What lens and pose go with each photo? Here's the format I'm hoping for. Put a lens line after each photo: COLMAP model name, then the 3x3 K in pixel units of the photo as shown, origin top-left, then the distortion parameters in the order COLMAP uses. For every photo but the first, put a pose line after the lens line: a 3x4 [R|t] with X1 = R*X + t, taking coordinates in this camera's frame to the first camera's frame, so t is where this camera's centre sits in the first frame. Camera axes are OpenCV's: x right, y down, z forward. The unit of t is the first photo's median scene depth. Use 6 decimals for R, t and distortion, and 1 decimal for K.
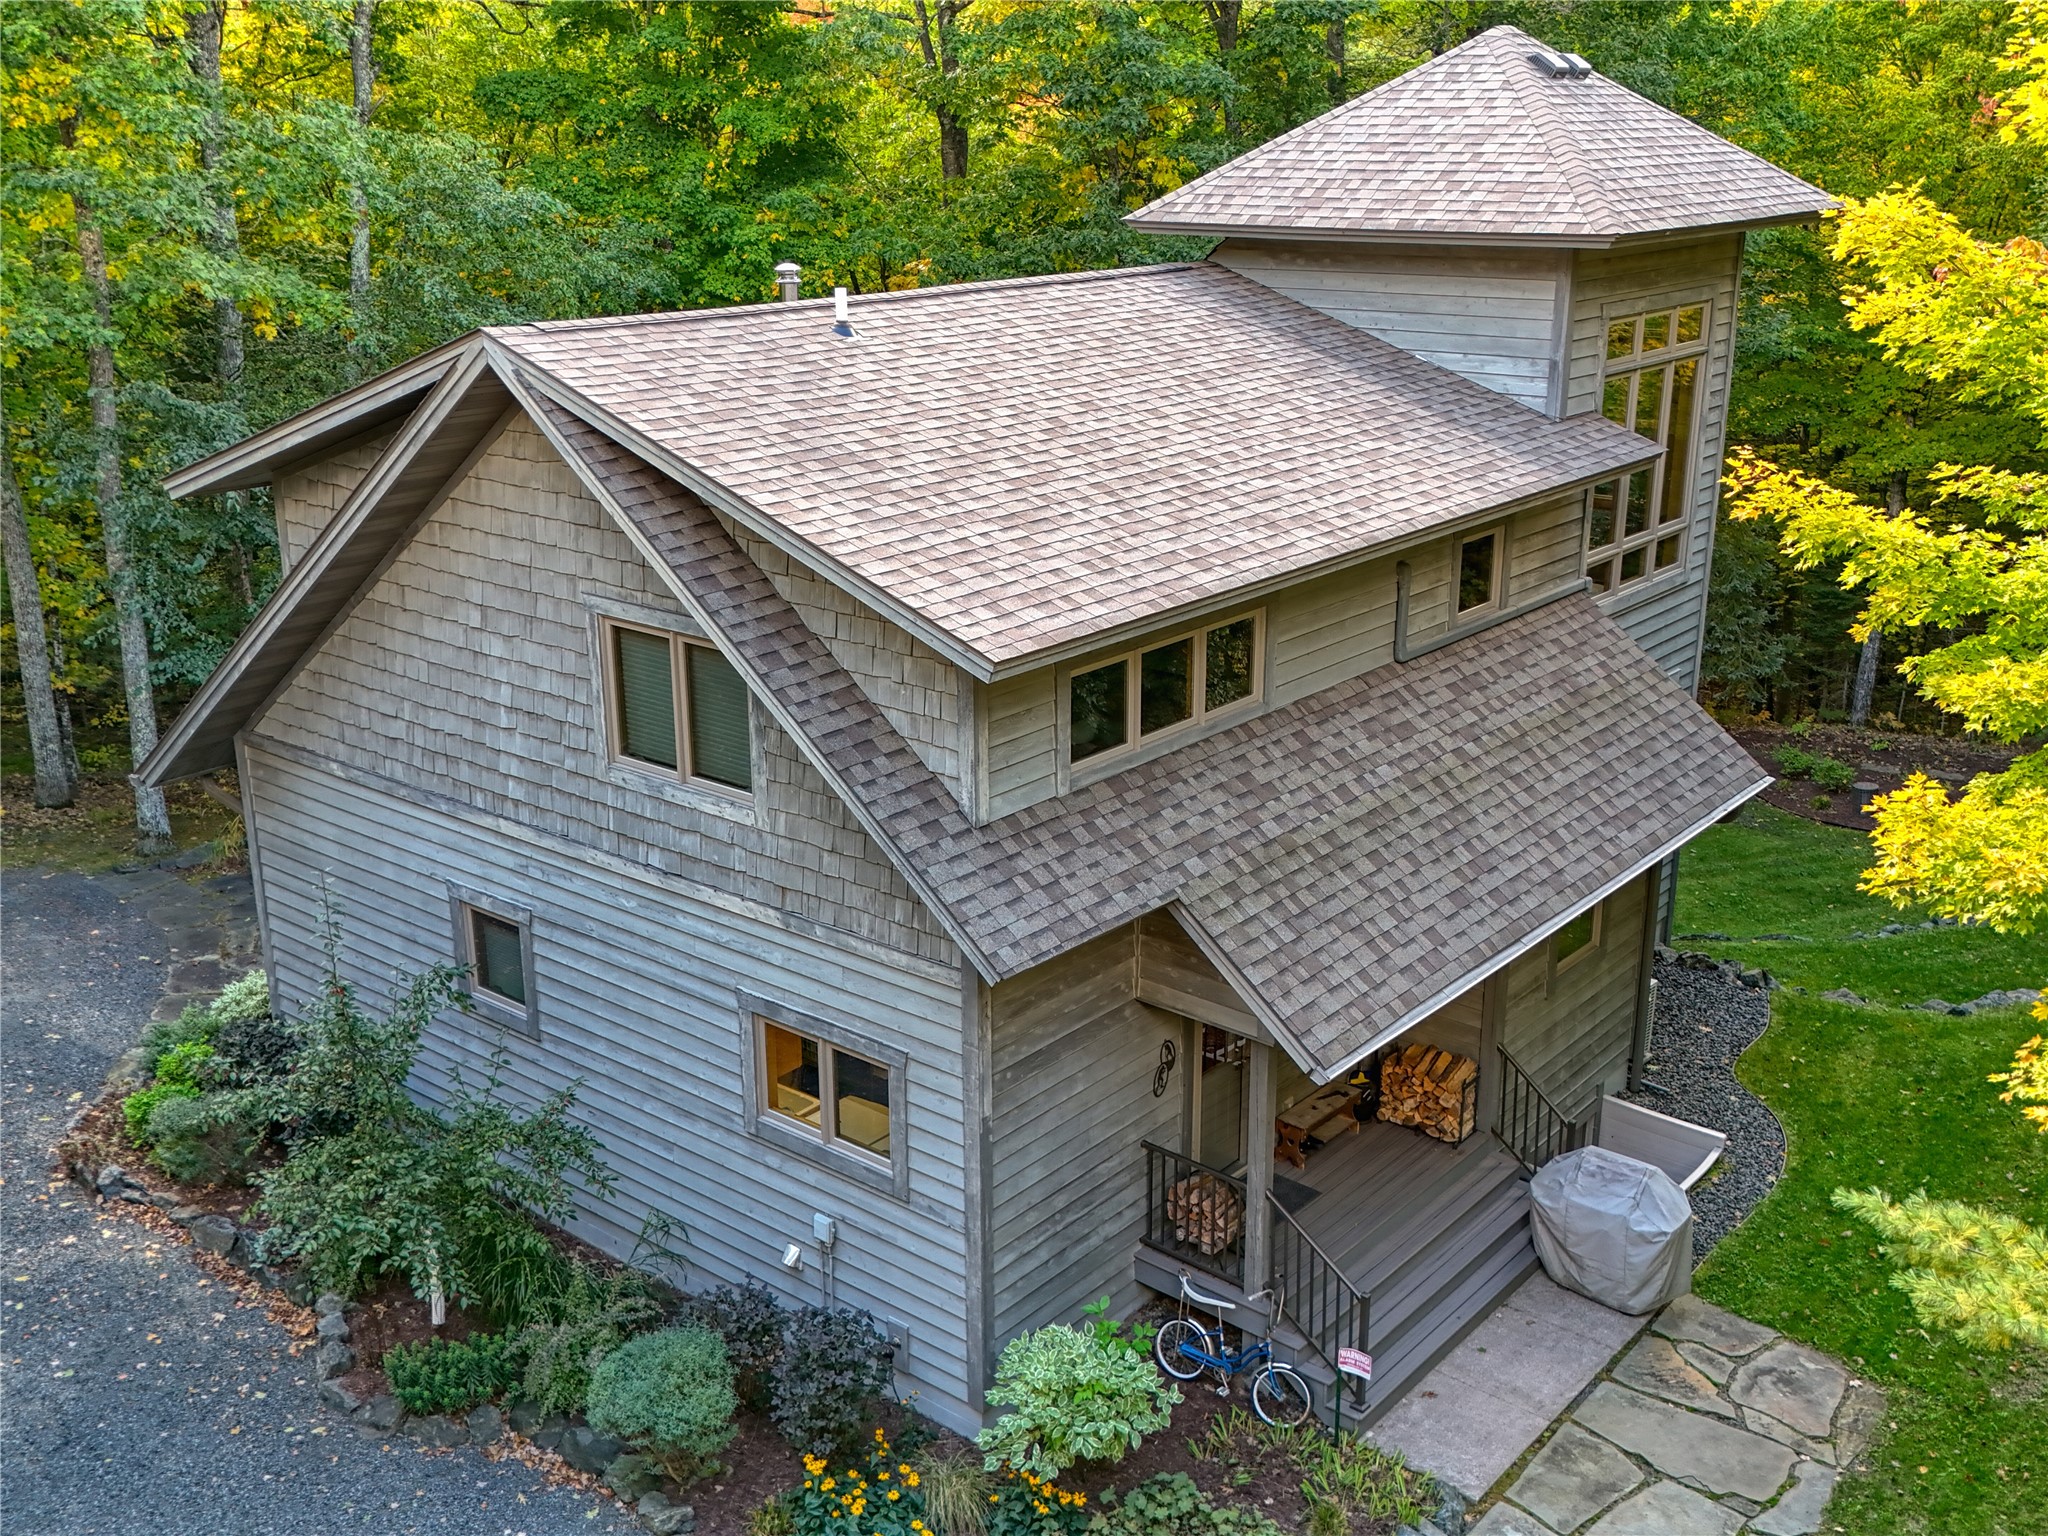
lens RADIAL K [[1998.0, 0, 1113.1], [0, 1998.0, 781.1], [0, 0, 1]] dist [0.071047, -0.007988]
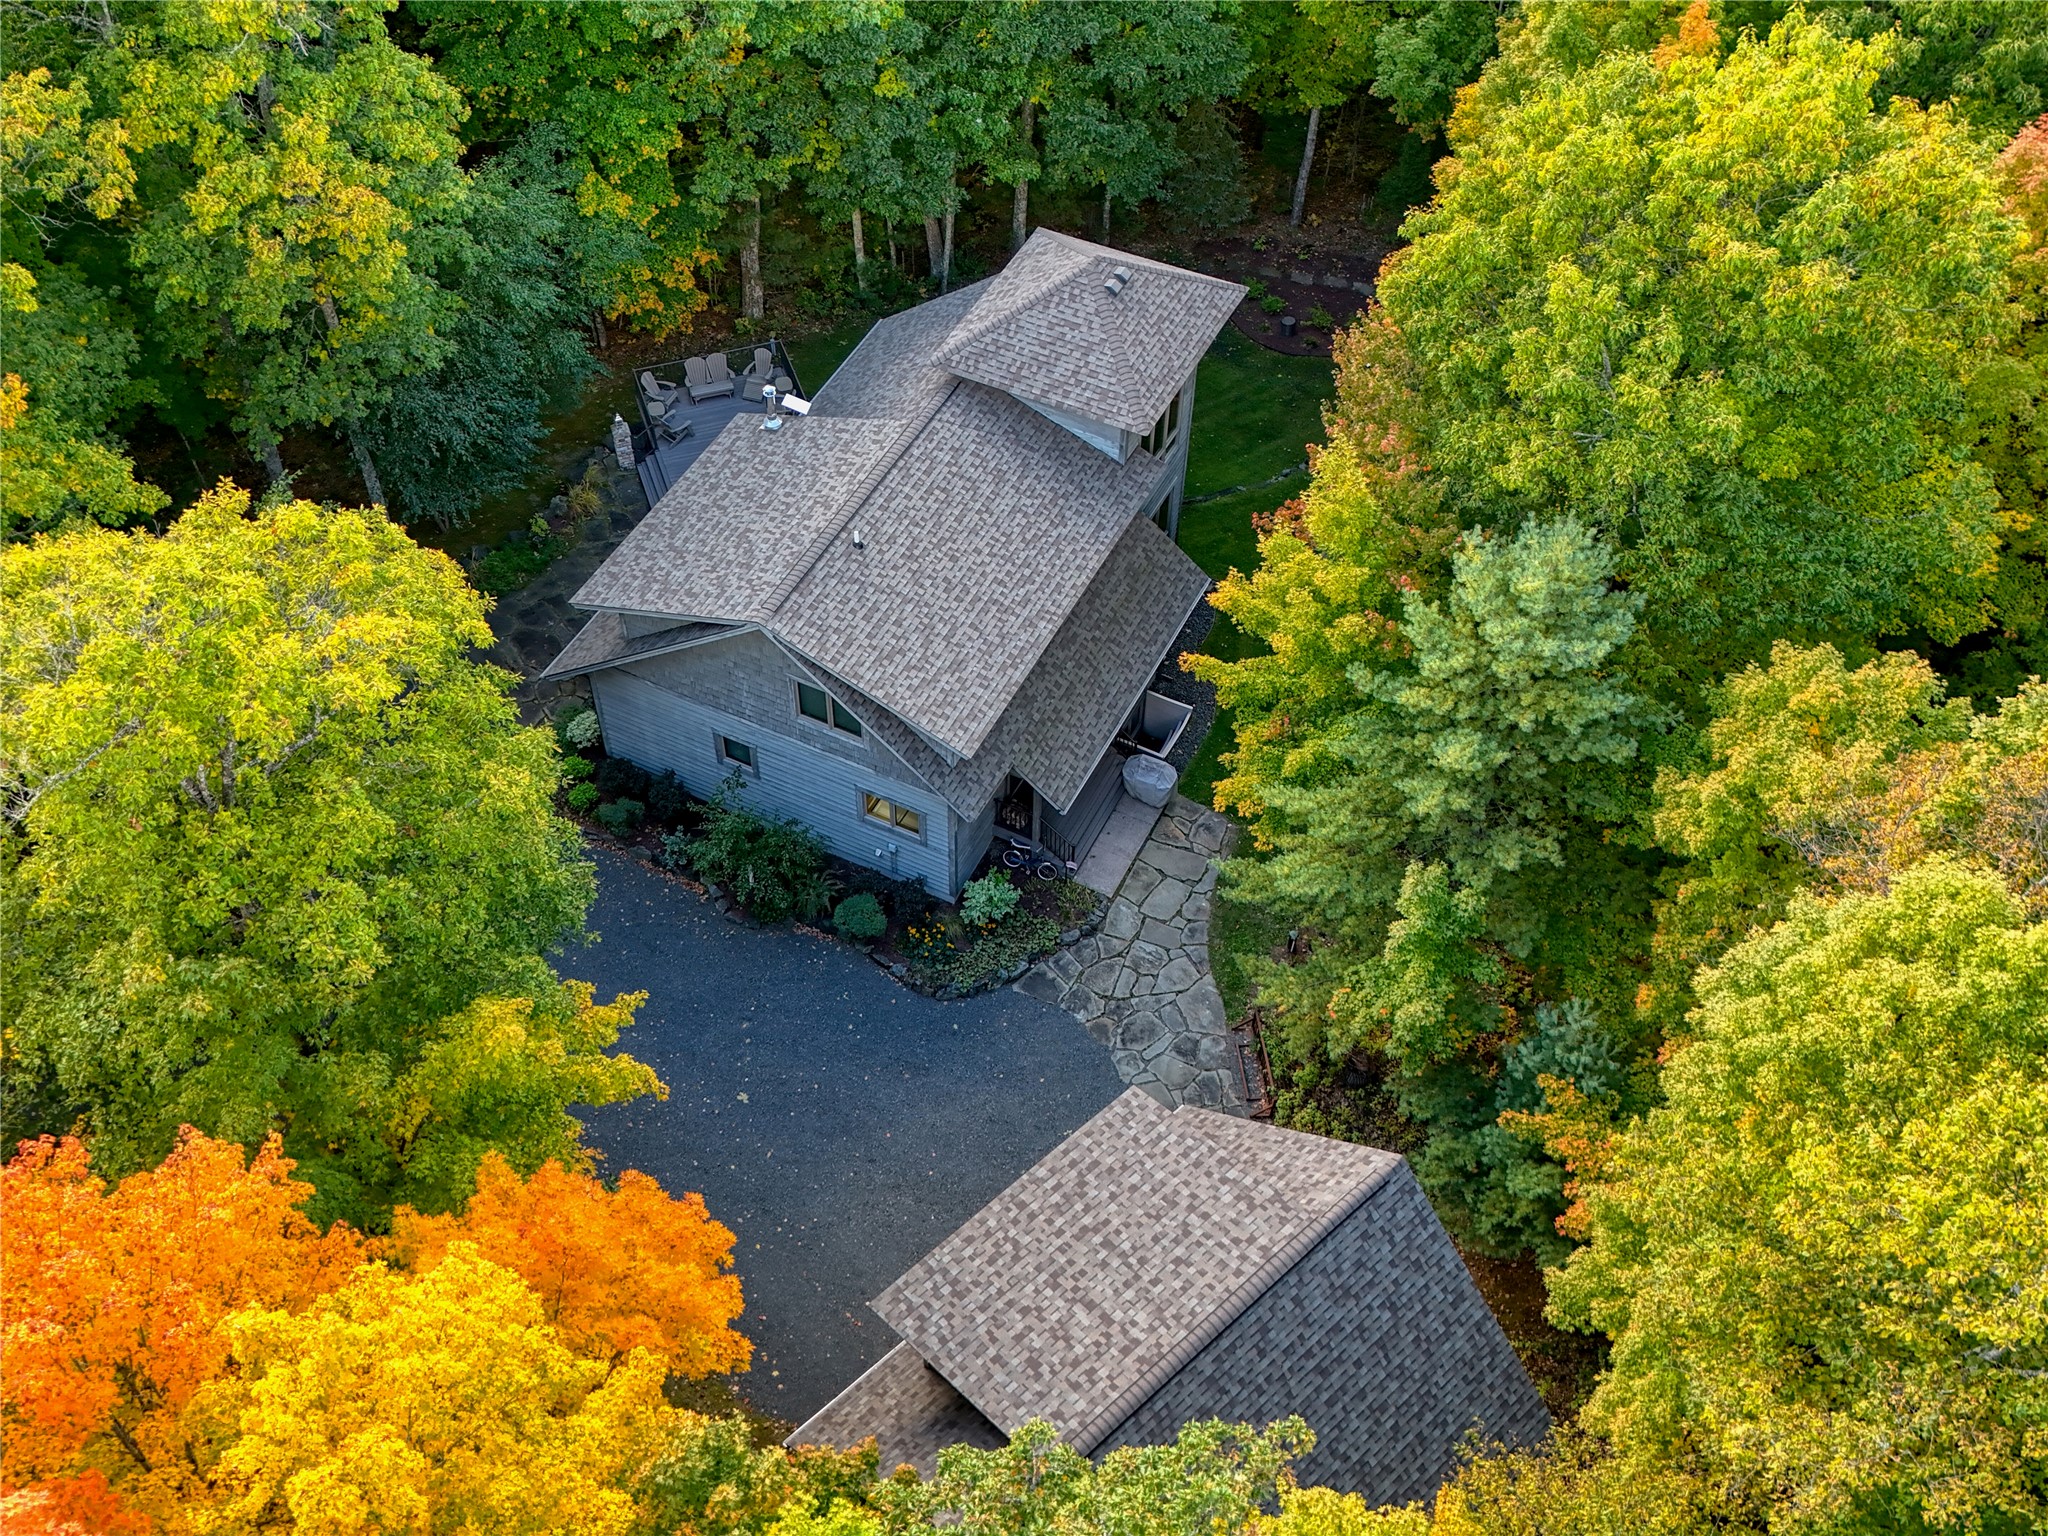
lens RADIAL K [[1998.0, 0, 1113.1], [0, 1998.0, 781.1], [0, 0, 1]] dist [0.071047, -0.007988]
pose [[0.974717, -0.144167, 0.170715, -0.314048], [0.030201, 0.842004, 0.538625, -1.427323], [-0.221394, -0.519851, 0.825069, -1.440984]]
